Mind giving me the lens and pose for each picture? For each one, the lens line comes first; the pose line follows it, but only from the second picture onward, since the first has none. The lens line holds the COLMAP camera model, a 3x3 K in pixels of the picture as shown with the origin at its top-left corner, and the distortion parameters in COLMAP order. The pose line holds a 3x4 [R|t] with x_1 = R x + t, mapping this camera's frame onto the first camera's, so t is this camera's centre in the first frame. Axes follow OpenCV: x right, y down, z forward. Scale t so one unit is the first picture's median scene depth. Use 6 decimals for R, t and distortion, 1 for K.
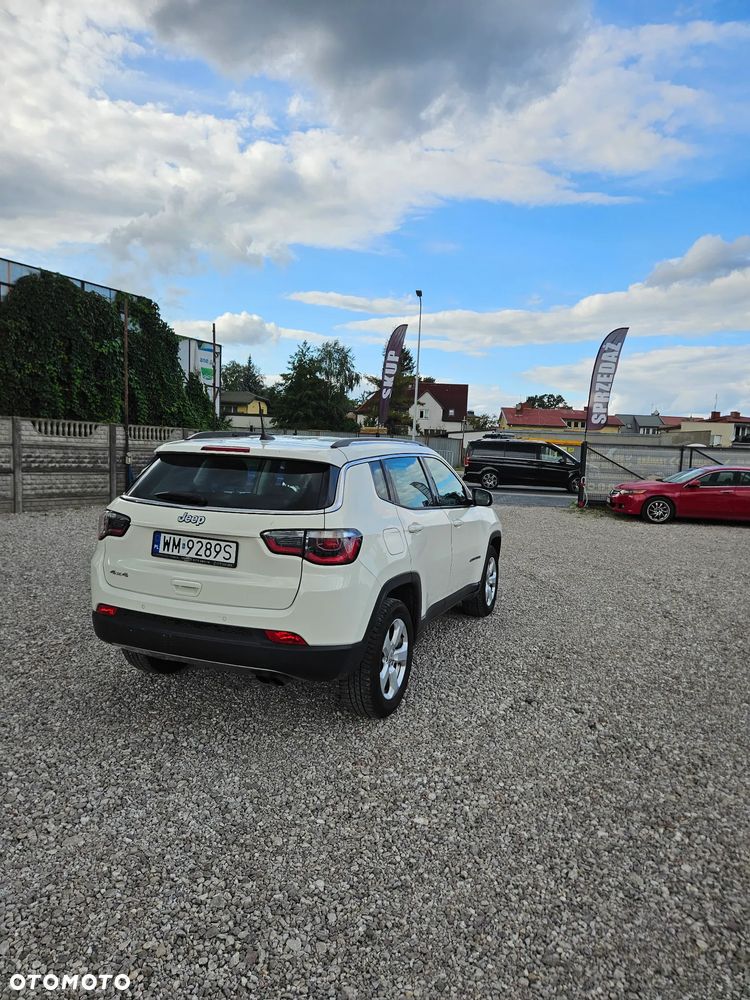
lens RADIAL K [[661.0, 0, 387.8], [0, 661.0, 526.9], [0, 0, 1]] dist [0.083018, -0.058372]
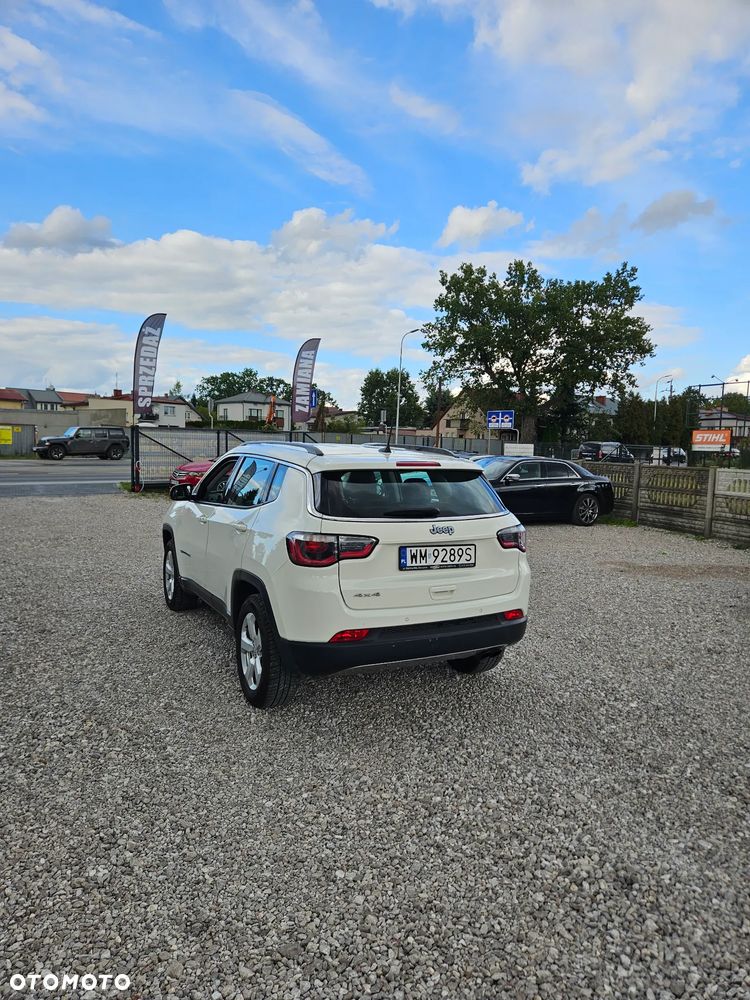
lens RADIAL K [[661.0, 0, 387.8], [0, 661.0, 526.9], [0, 0, 1]] dist [0.083018, -0.058372]
pose [[0.654775, -0.125482, 0.745335, -0.053920], [0.098444, 0.991881, 0.080507, -0.005239], [-0.749386, 0.020660, 0.661811, 0.015897]]
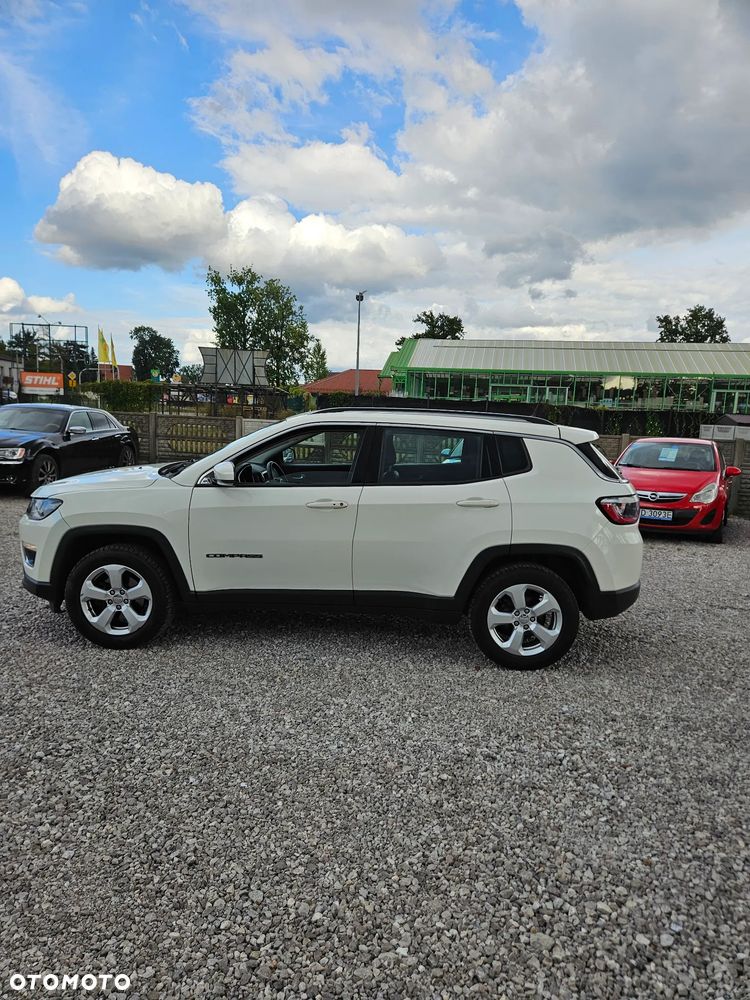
lens RADIAL K [[661.2, 0, 386.4], [0, 661.2, 517.2], [0, 0, 1]] dist [0.081736, -0.063093]
pose [[-0.301441, -0.211320, 0.929773, -0.068680], [0.059844, 0.969016, 0.239641, -0.014475], [-0.951605, 0.127879, -0.279455, 0.087232]]
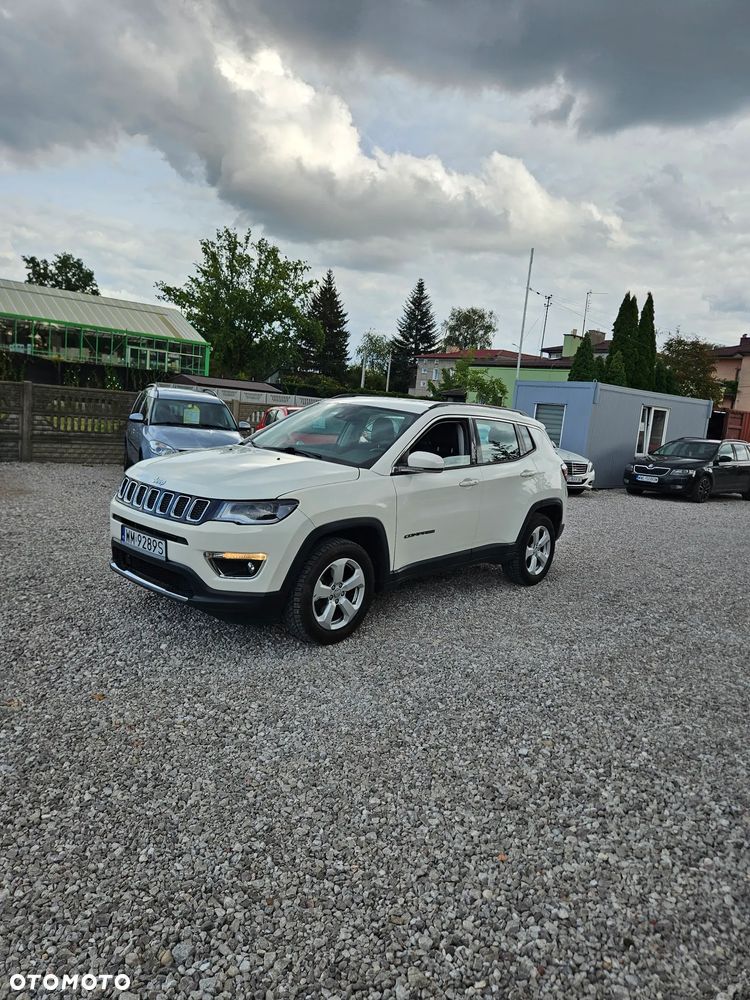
lens RADIAL K [[671.4, 0, 385.3], [0, 671.4, 498.3], [0, 0, 1]] dist [0.090874, -0.067766]
pose [[-0.923509, -0.182314, 0.337481, -0.030790], [-0.091786, 0.959298, 0.267062, -0.018885], [-0.372434, 0.215658, -0.902654, 0.143816]]
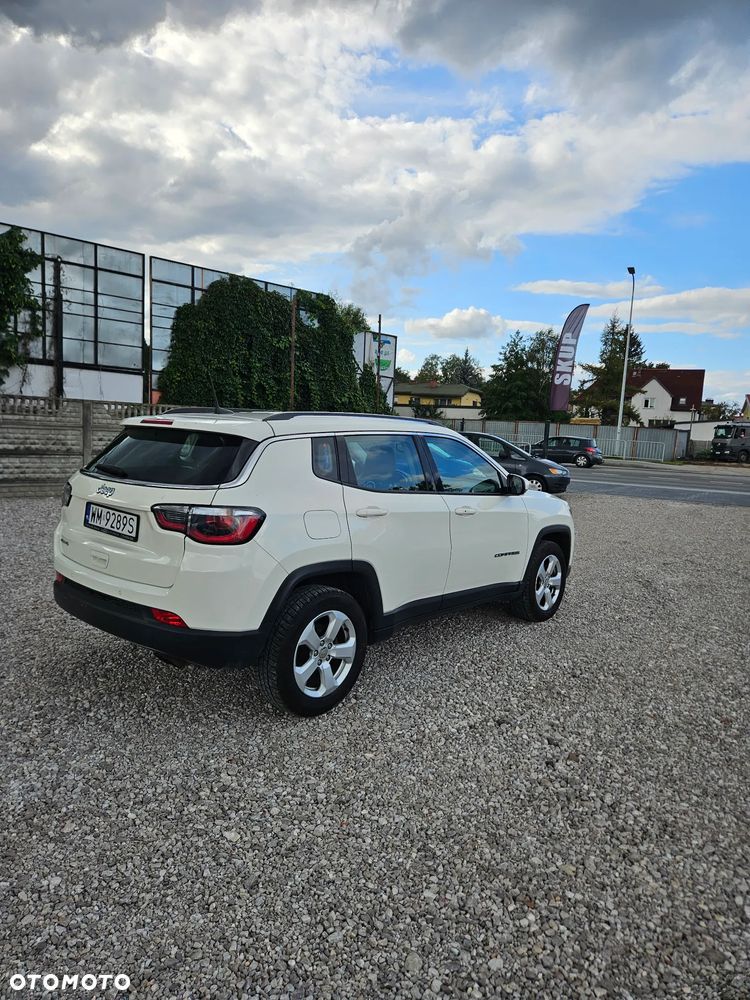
lens RADIAL K [[661.2, 0, 386.4], [0, 661.2, 517.2], [0, 0, 1]] dist [0.081736, -0.063093]
pose [[0.946167, 0.046182, -0.320367, 0.019744], [-0.047160, 0.998876, 0.004708, 0.000158], [0.320224, 0.010654, 0.947282, 0.008483]]
